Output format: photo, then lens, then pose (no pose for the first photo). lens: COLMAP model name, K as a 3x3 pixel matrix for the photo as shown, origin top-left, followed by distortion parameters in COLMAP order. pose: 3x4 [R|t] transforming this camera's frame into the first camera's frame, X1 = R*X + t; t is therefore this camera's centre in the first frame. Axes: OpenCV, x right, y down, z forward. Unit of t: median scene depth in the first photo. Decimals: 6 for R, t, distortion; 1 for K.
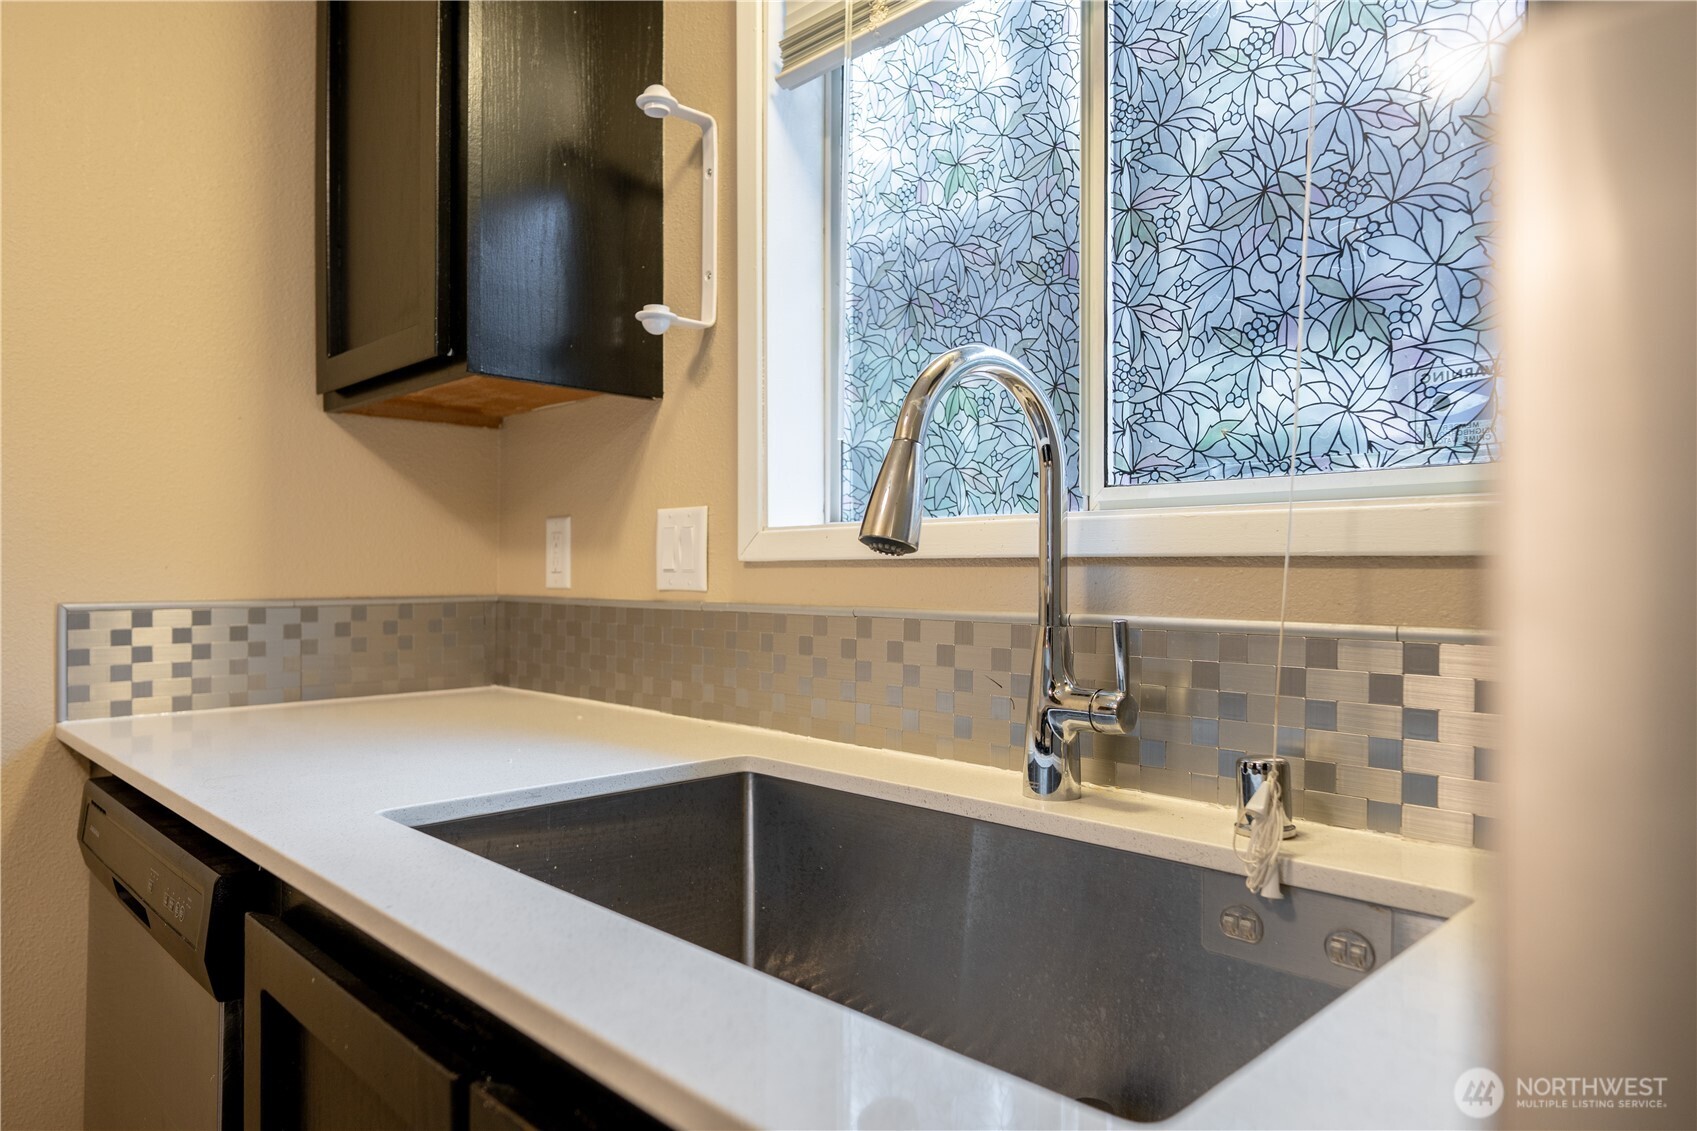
lens RADIAL K [[1037.5, 0, 882.1], [0, 1037.5, 558.7], [0, 0, 1]] dist [-0.004468, -0.002360]
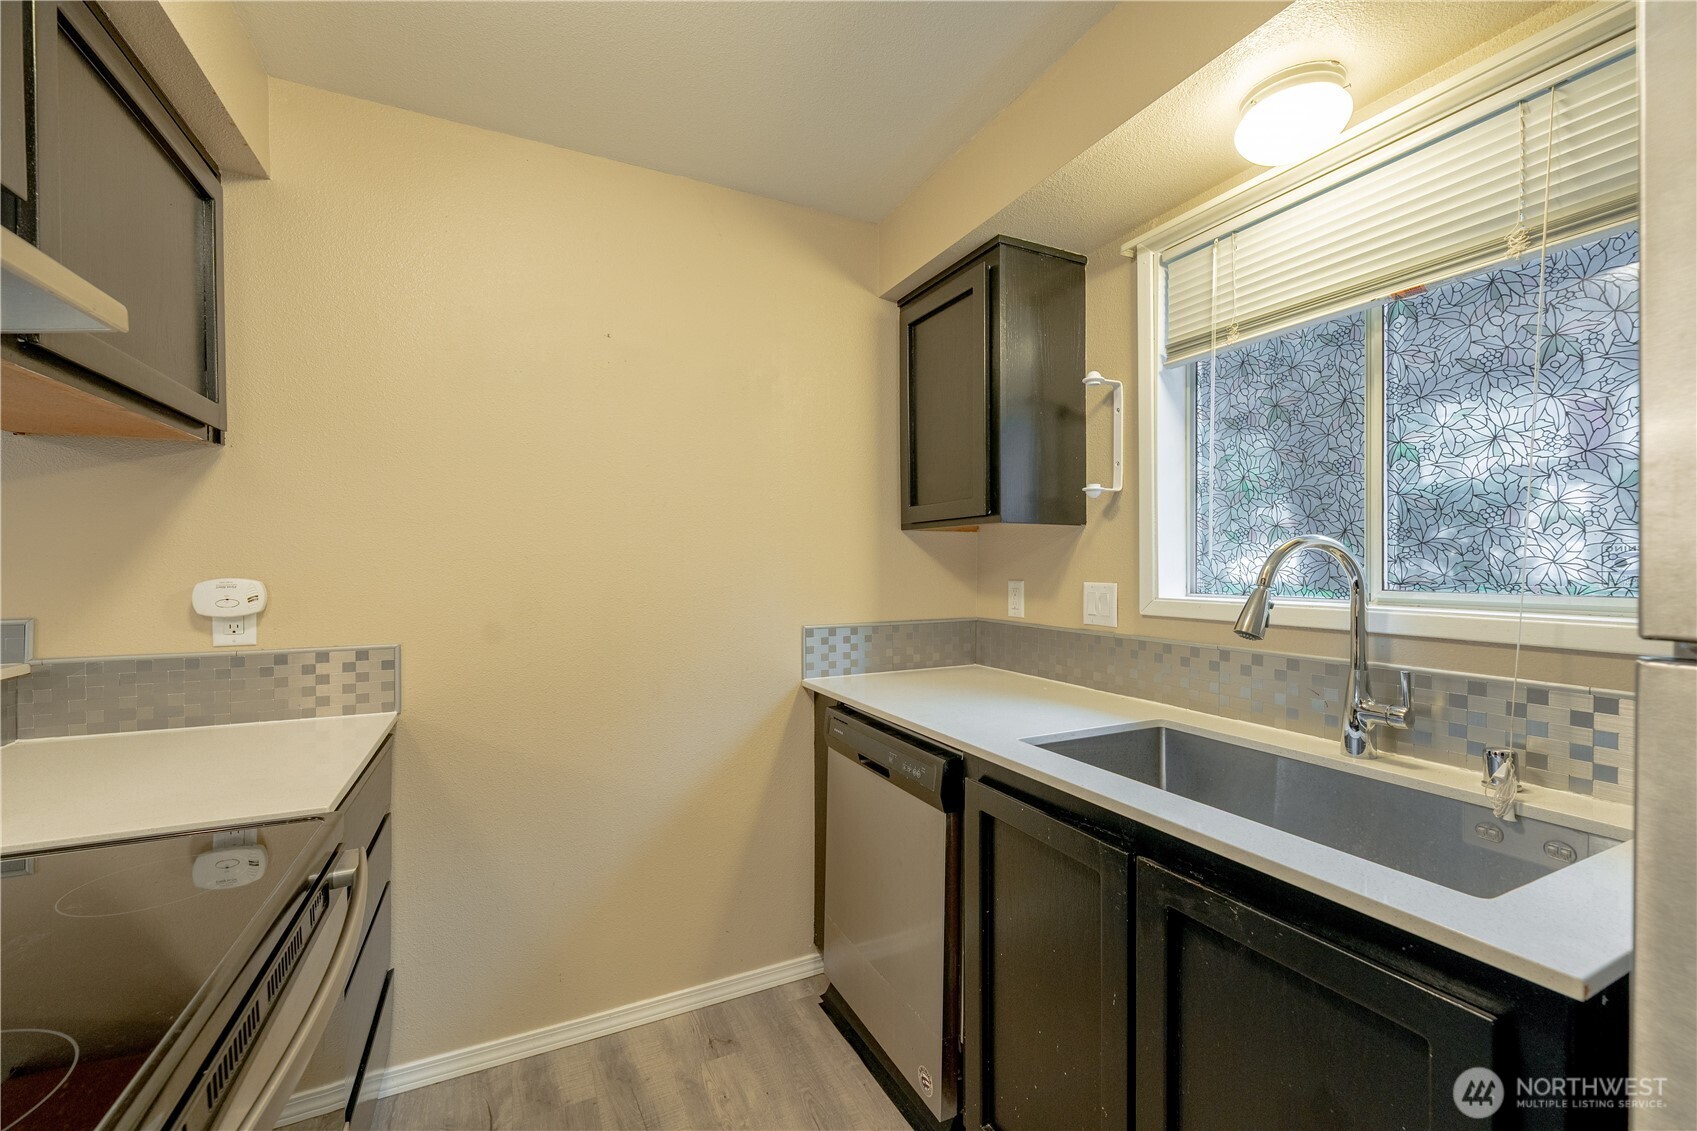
lens RADIAL K [[683.0, 0, 862.1], [0, 683.0, 567.6], [0, 0, 1]] dist [0.000323, -0.000331]
pose [[0.942448, -0.008062, -0.334256, -0.286702], [0.014692, 0.999742, 0.017311, -0.163419], [0.334030, -0.021225, 0.942323, -0.524231]]
